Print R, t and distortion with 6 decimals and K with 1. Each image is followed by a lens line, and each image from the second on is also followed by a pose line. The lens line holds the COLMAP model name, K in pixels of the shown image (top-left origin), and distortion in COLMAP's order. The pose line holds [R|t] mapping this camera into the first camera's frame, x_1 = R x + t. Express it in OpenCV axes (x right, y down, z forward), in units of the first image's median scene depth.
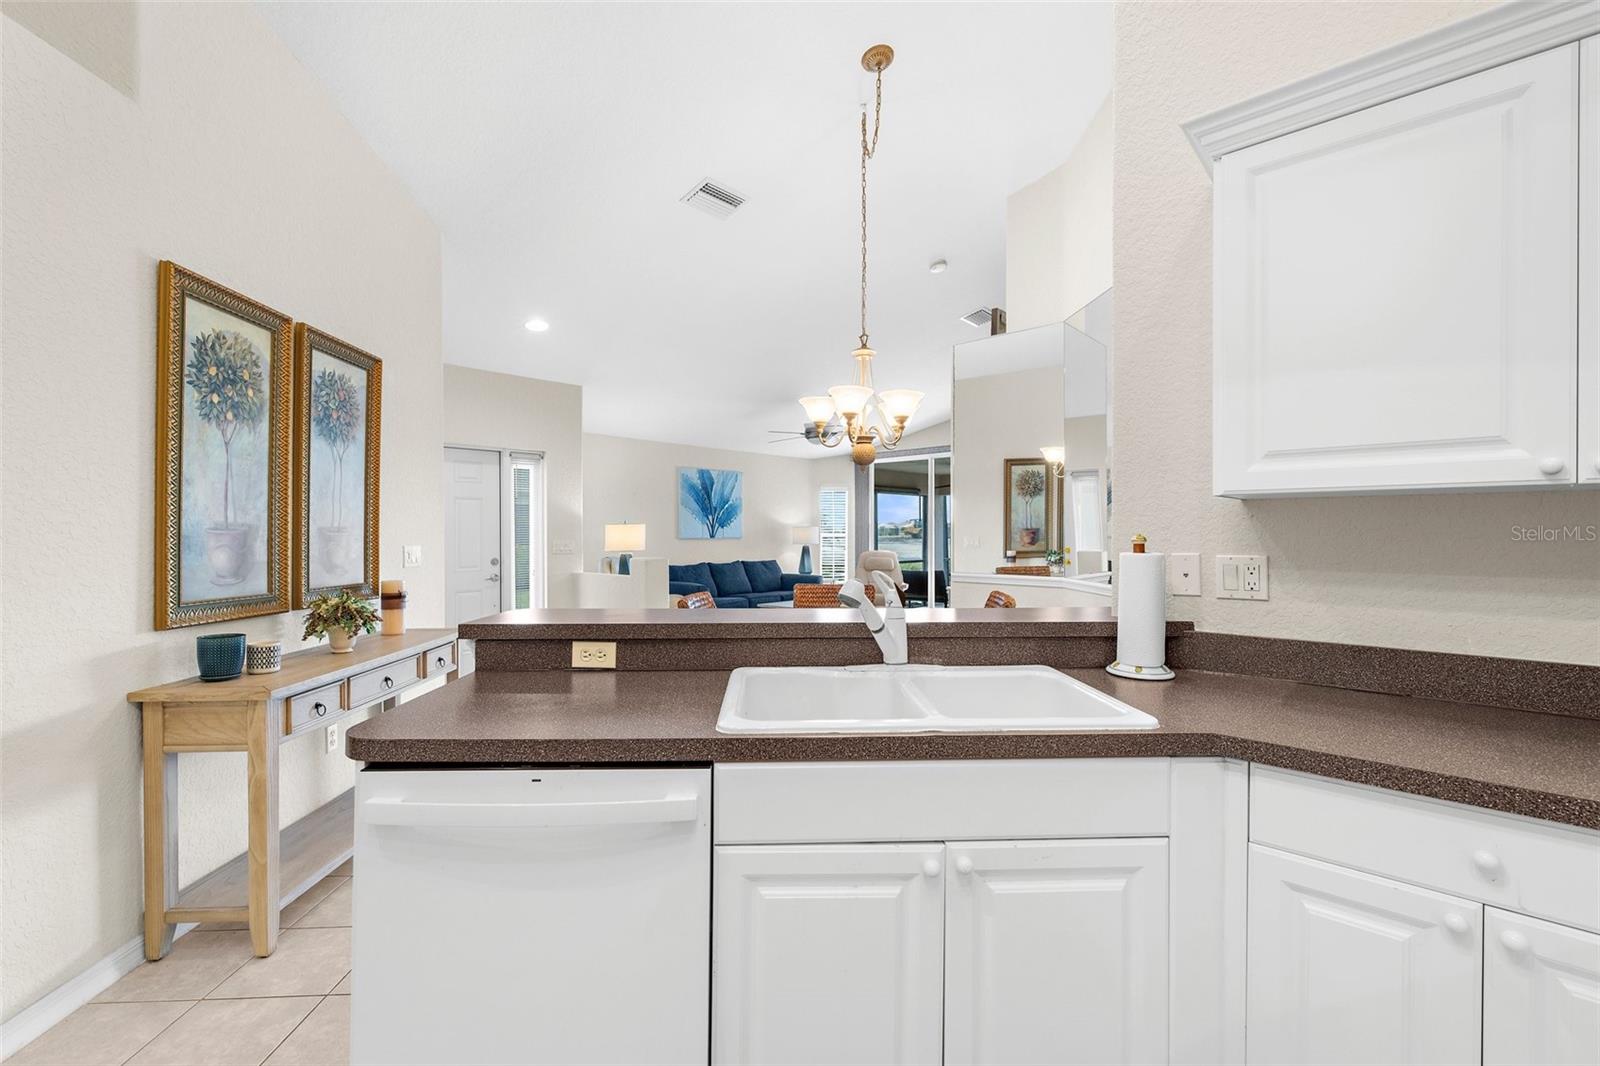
lens RADIAL K [[687.3, 0, 801.9], [0, 687.3, 534.6], [0, 0, 1]] dist [0.000305, -0.000351]
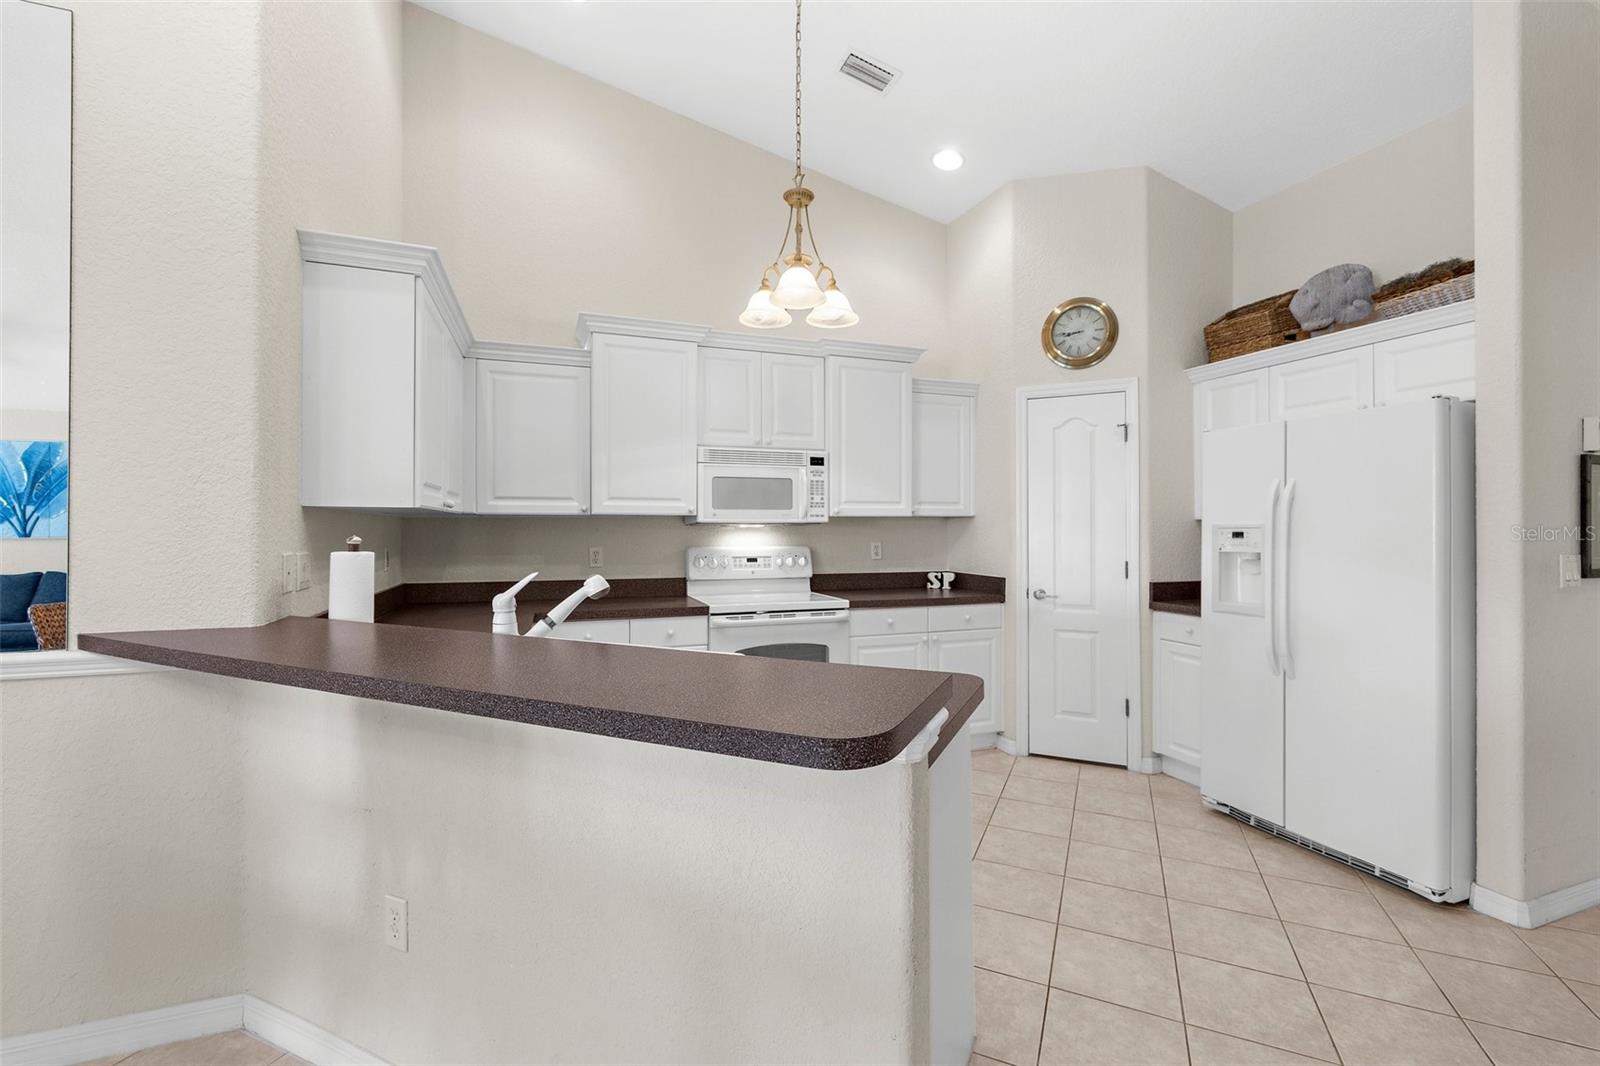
lens RADIAL K [[673.5, 0, 806.2], [0, 673.5, 524.6], [0, 0, 1]] dist [0.000207, -0.000008]
pose [[-0.892510, 0.003801, 0.451011, -0.463061], [0.003915, 0.999992, -0.000679, -0.010438], [-0.451010, 0.001160, -0.892518, 1.133446]]
